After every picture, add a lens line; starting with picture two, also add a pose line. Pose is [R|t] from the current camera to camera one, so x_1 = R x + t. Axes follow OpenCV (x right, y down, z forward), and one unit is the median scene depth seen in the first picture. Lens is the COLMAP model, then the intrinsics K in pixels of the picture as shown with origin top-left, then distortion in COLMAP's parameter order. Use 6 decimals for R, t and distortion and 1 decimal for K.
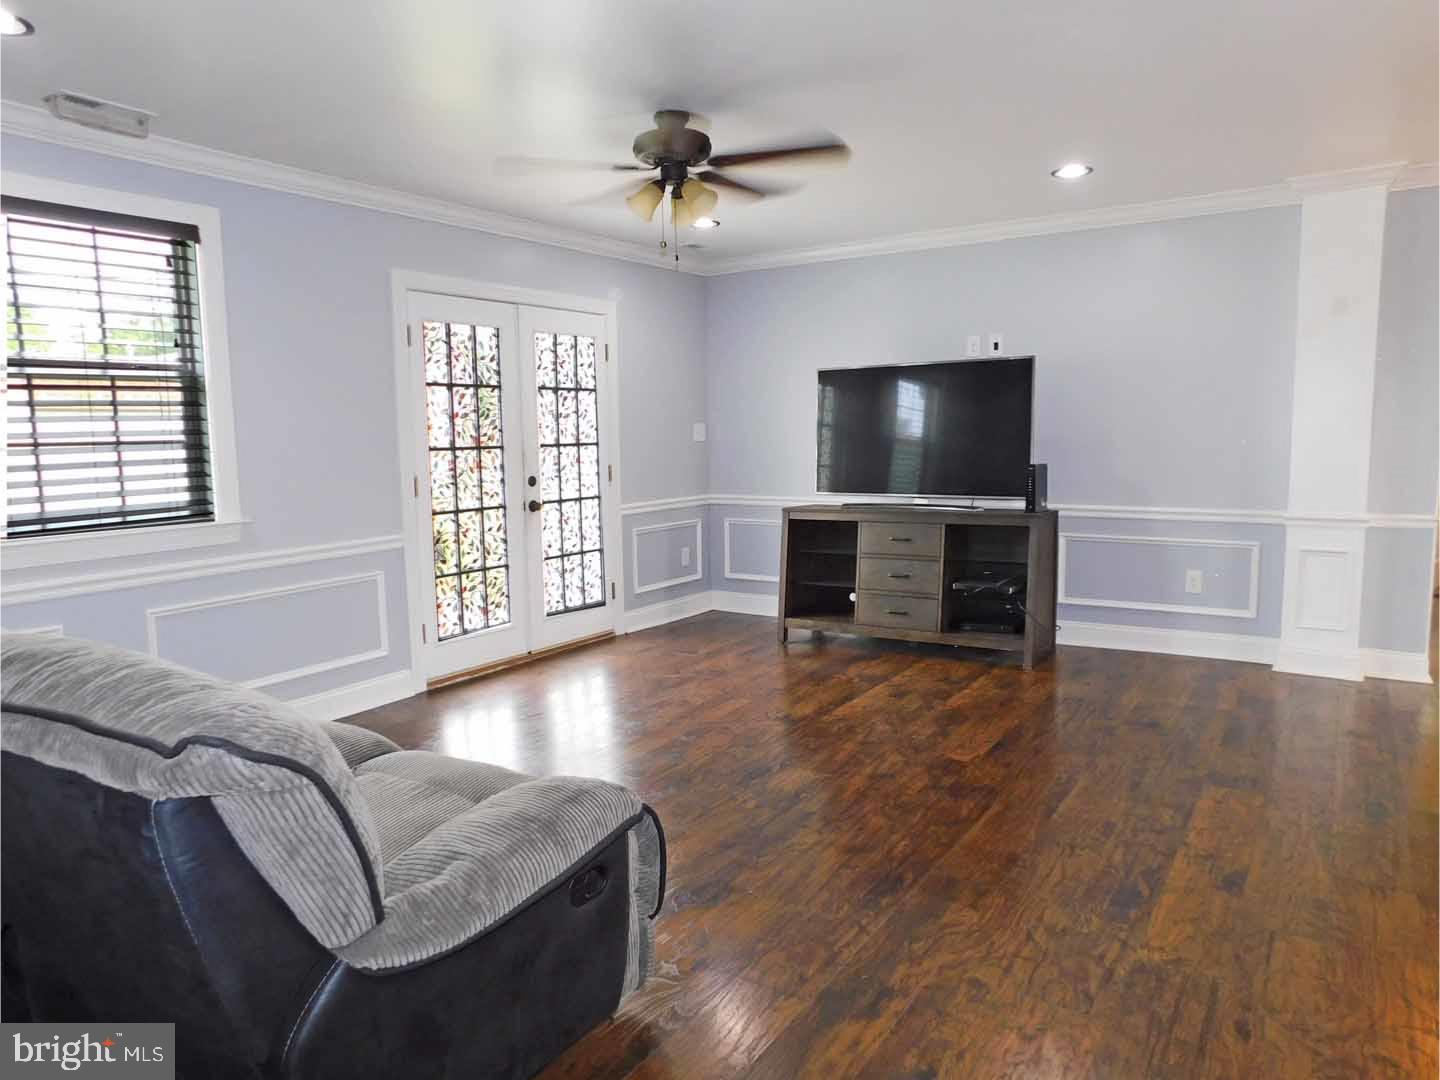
lens RADIAL K [[963.7, 0, 719.2], [0, 963.7, 541.8], [0, 0, 1]] dist [-0.062433, -0.001706]
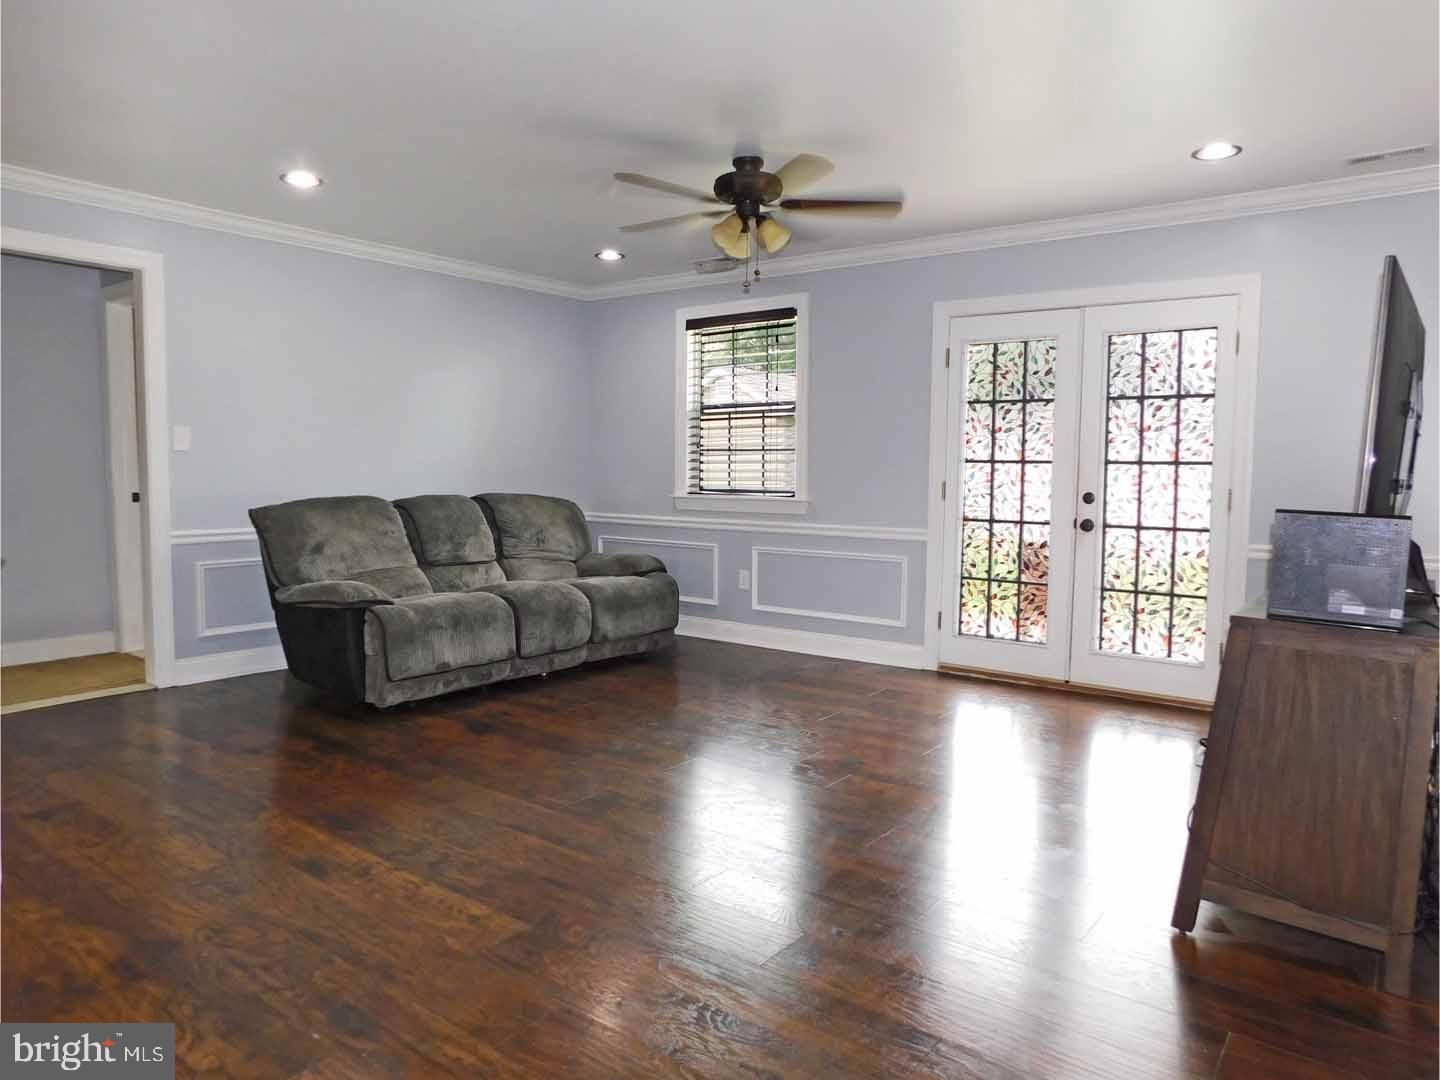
lens RADIAL K [[963.7, 0, 715.1], [0, 963.7, 543.9], [0, 0, 1]] dist [-0.062433, -0.001706]
pose [[-0.077317, 0.097594, -0.992218, 0.789116], [-0.120285, 0.987015, 0.106455, -0.081426], [0.989724, 0.127580, -0.064574, 0.759730]]
